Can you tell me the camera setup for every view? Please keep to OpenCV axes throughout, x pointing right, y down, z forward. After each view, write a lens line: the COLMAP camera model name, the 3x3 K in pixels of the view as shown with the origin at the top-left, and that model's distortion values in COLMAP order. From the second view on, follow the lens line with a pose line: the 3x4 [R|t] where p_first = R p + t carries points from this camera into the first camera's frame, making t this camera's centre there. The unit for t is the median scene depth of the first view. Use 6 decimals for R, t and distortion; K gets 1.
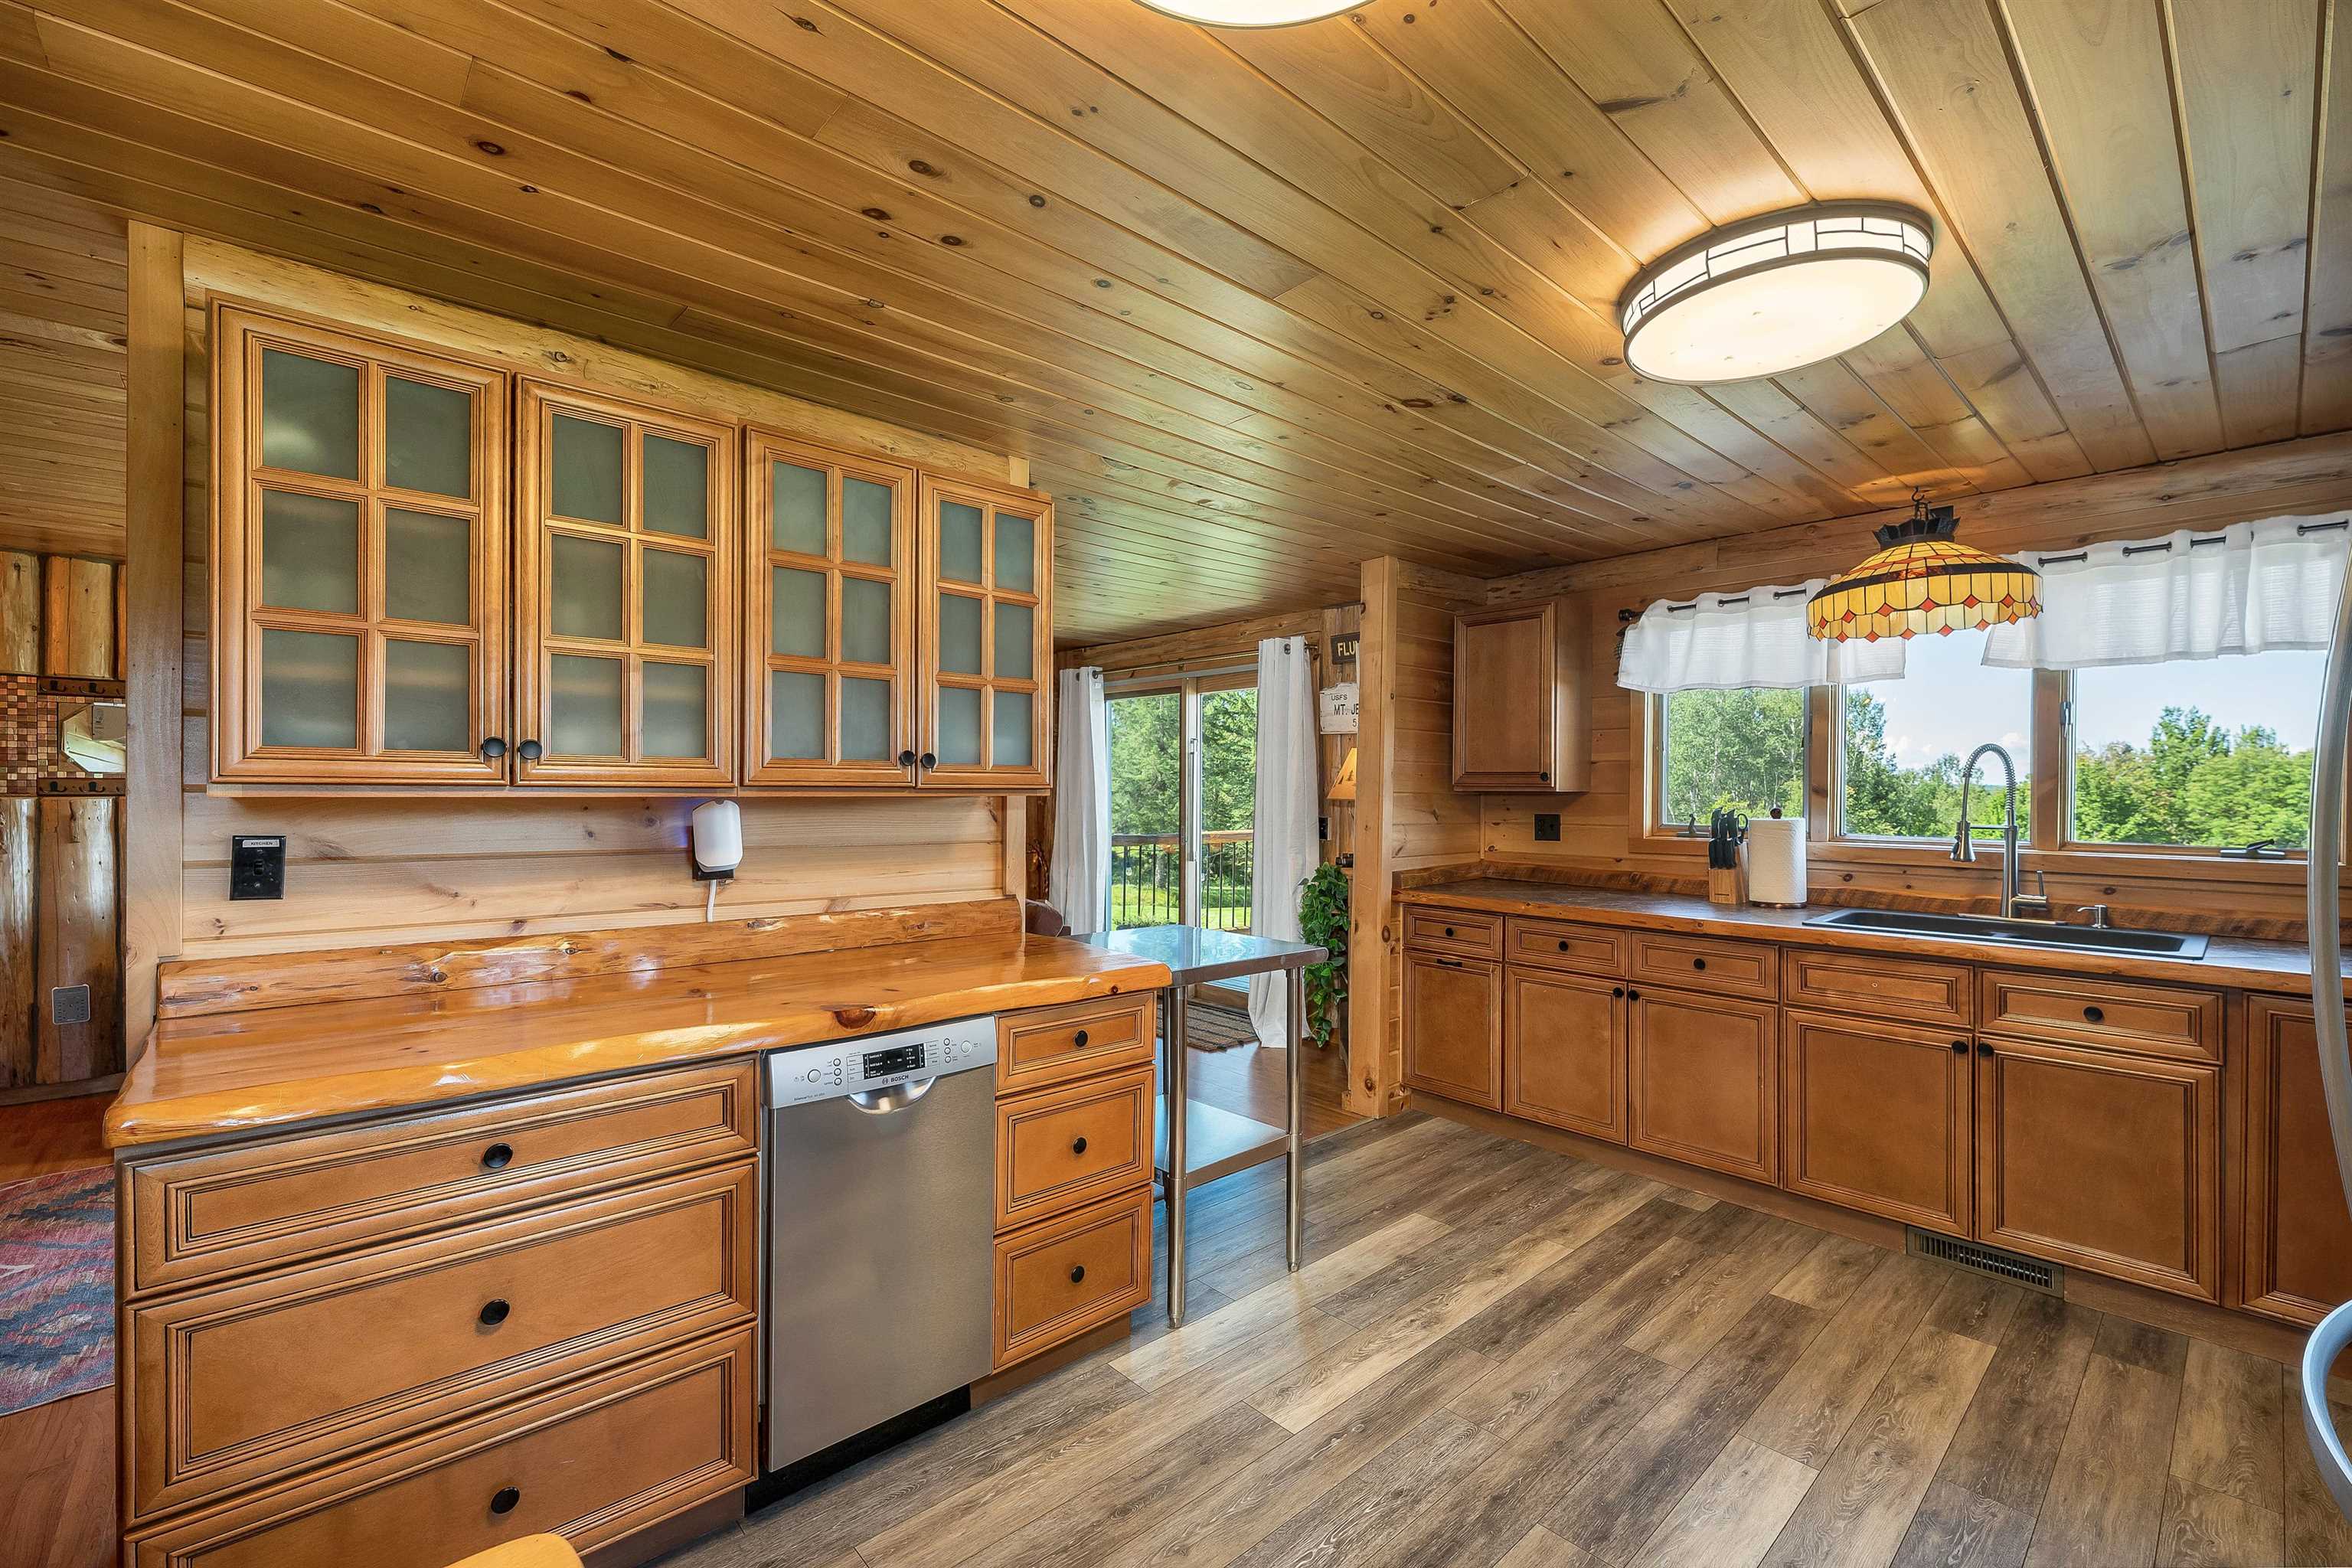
lens RADIAL K [[978.8, 0, 1166.0], [0, 978.8, 797.3], [0, 0, 1]] dist [-0.000194, -0.000250]
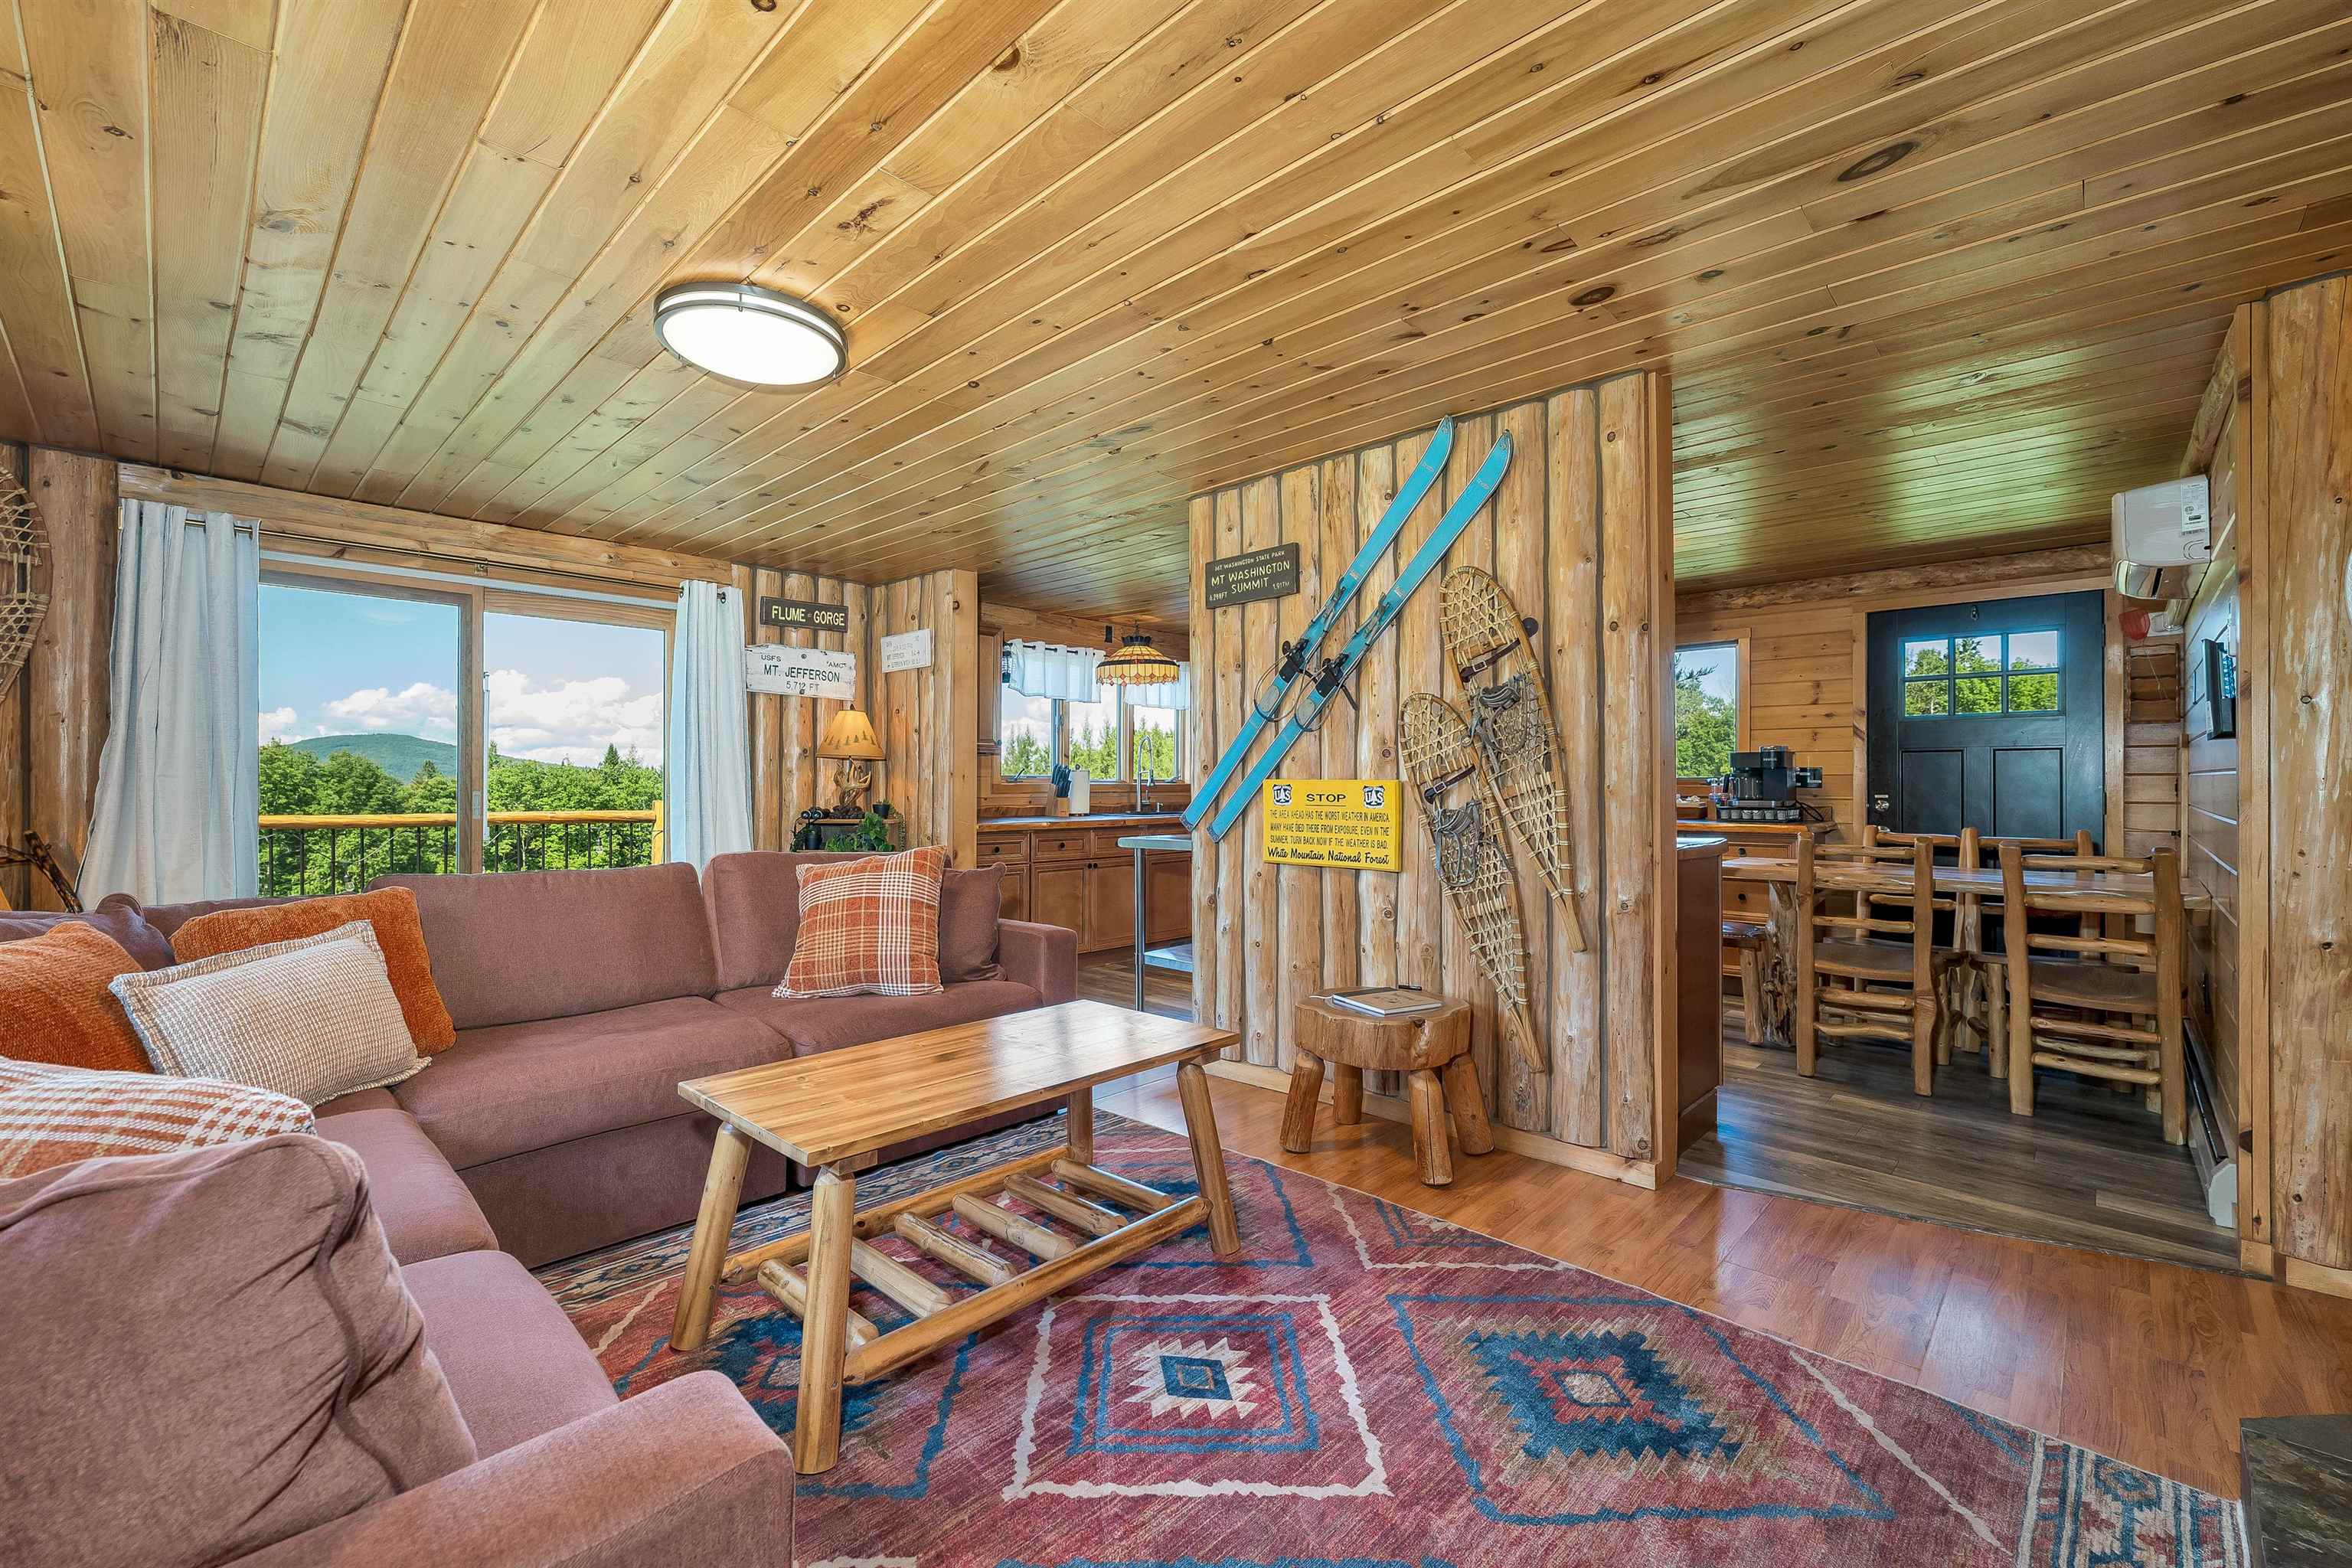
lens RADIAL K [[978.8, 0, 1180.8], [0, 978.8, 786.6], [0, 0, 1]] dist [-0.000194, -0.000250]
pose [[-0.087236, -0.003427, 0.996182, -1.101890], [0.008678, 0.999954, 0.004200, 0.040732], [-0.996150, 0.009012, -0.087202, 0.815182]]
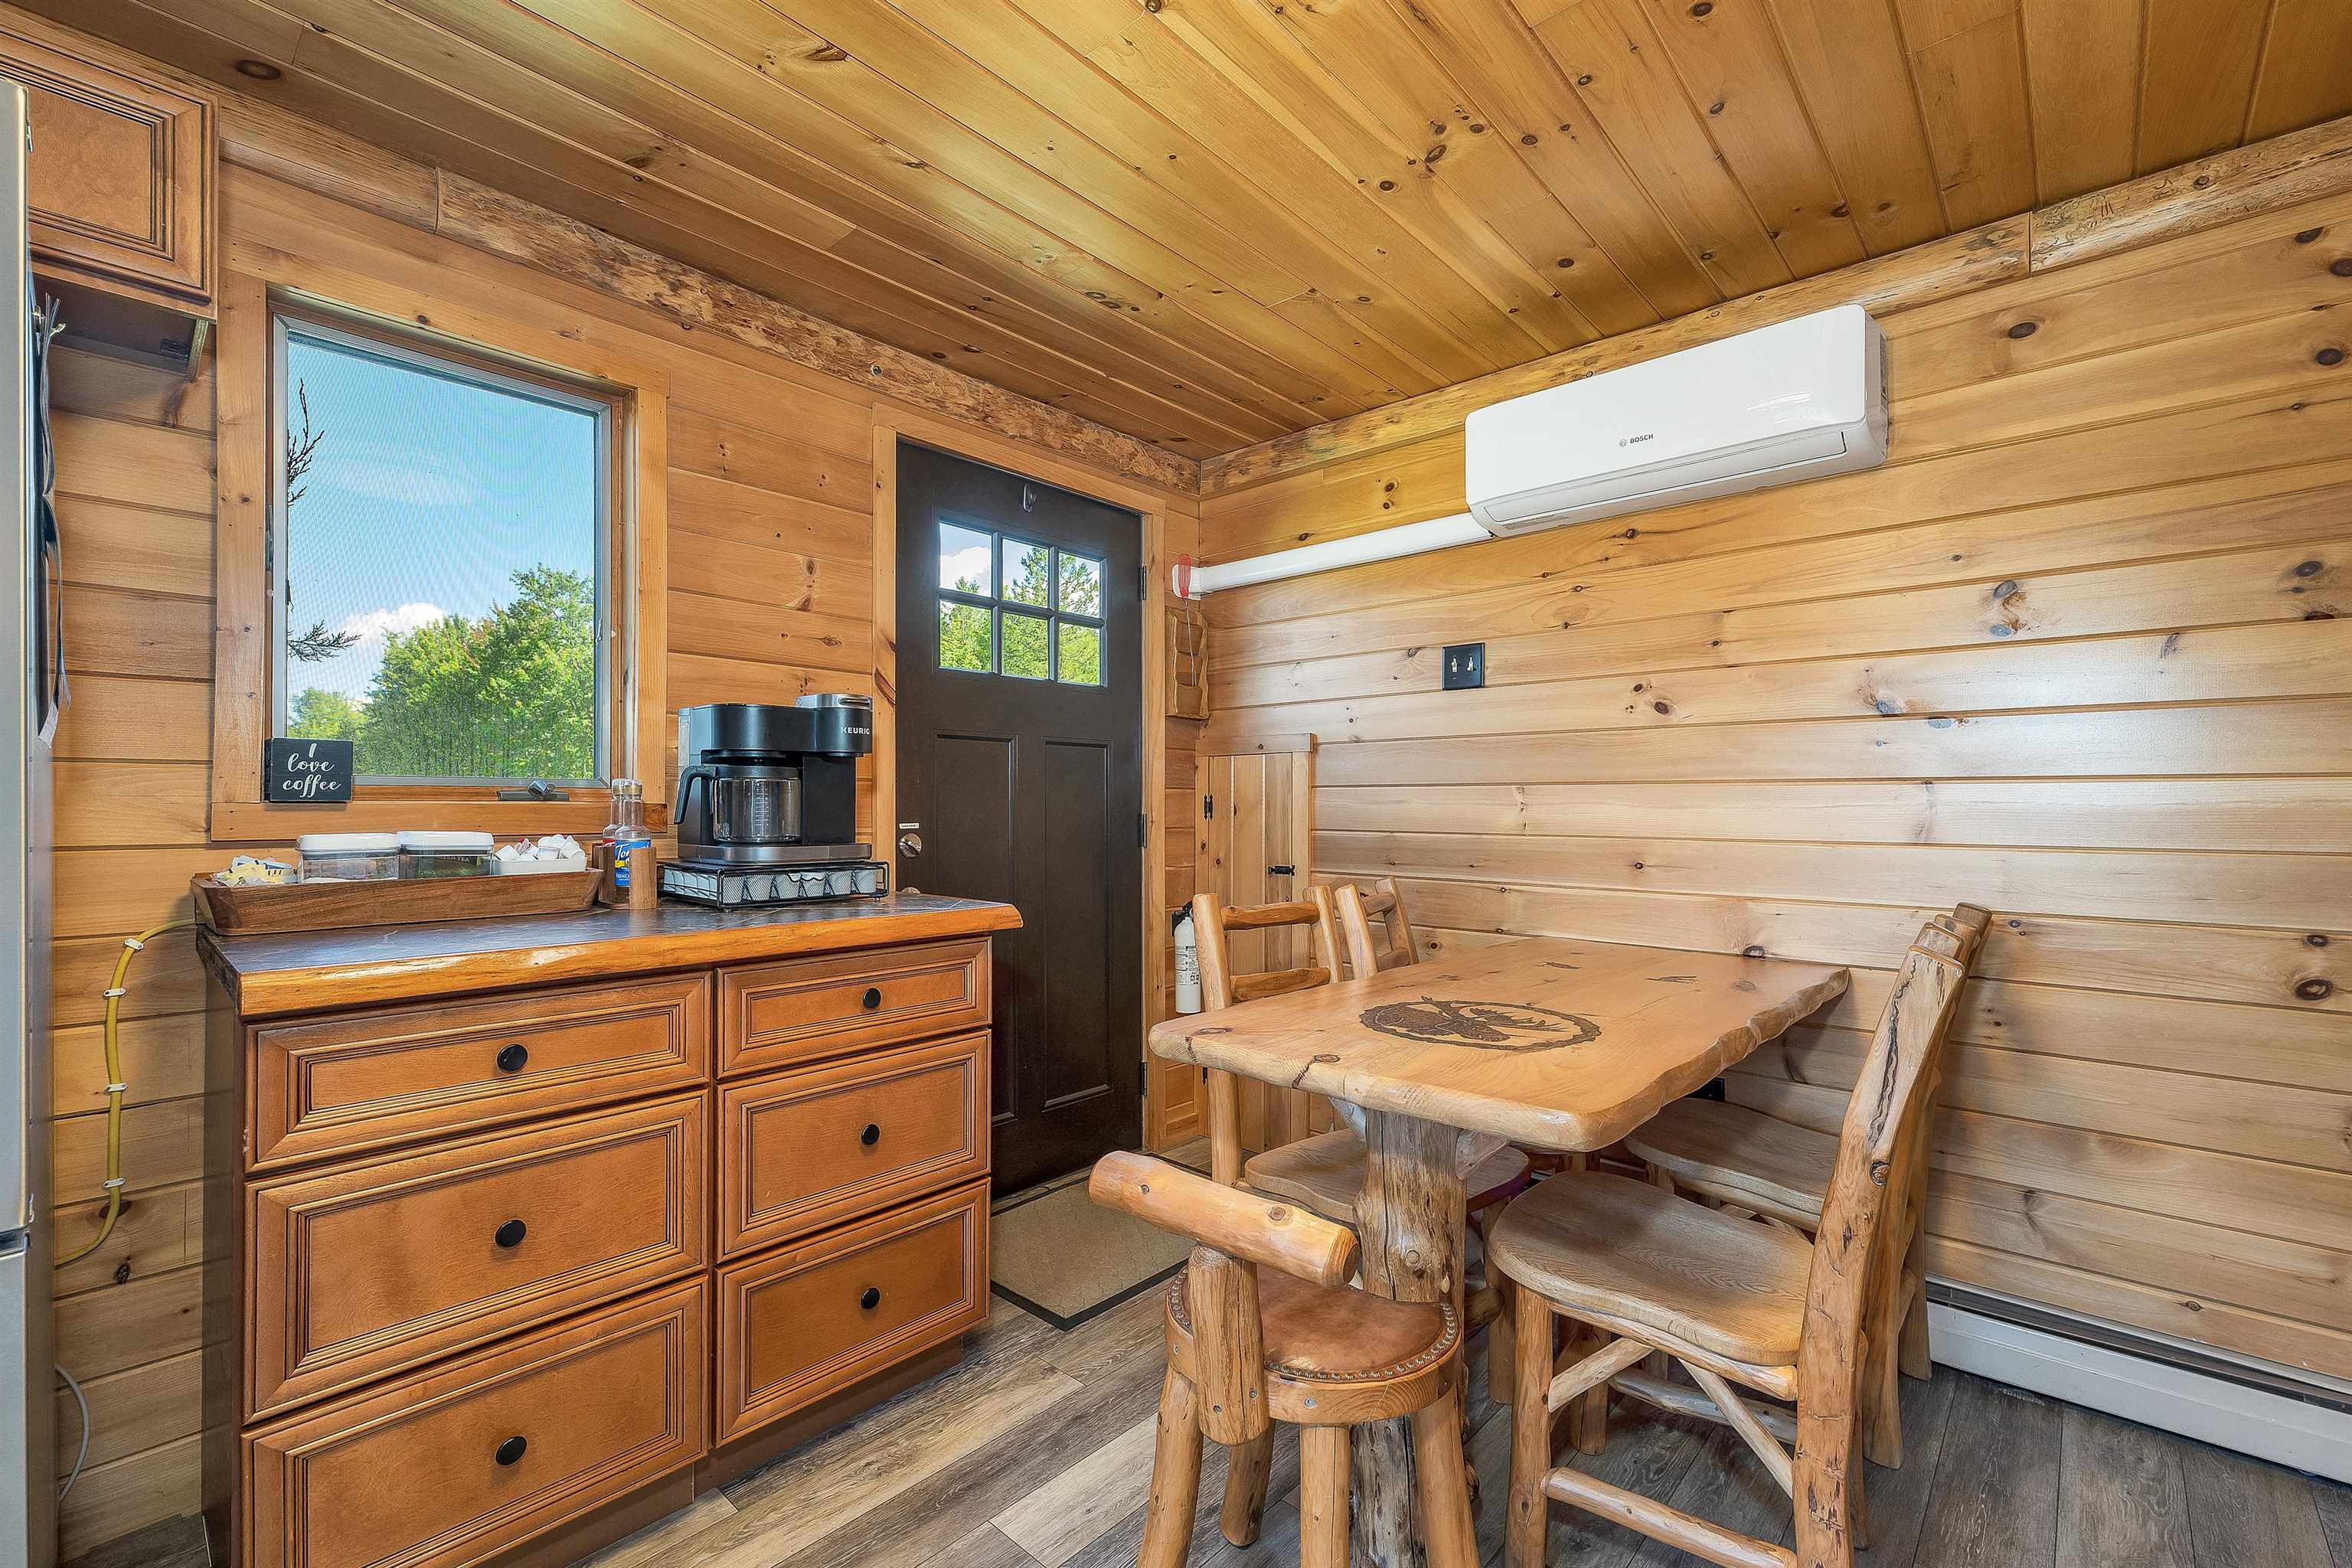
lens RADIAL K [[978.8, 0, 1162.5], [0, 978.8, 802.1], [0, 0, 1]] dist [-0.000194, -0.000250]
pose [[-0.995202, -0.002865, -0.097798, 0.026798], [-0.003488, 0.999975, 0.006195, 0.046671], [0.097778, 0.006507, -0.995187, 0.409422]]
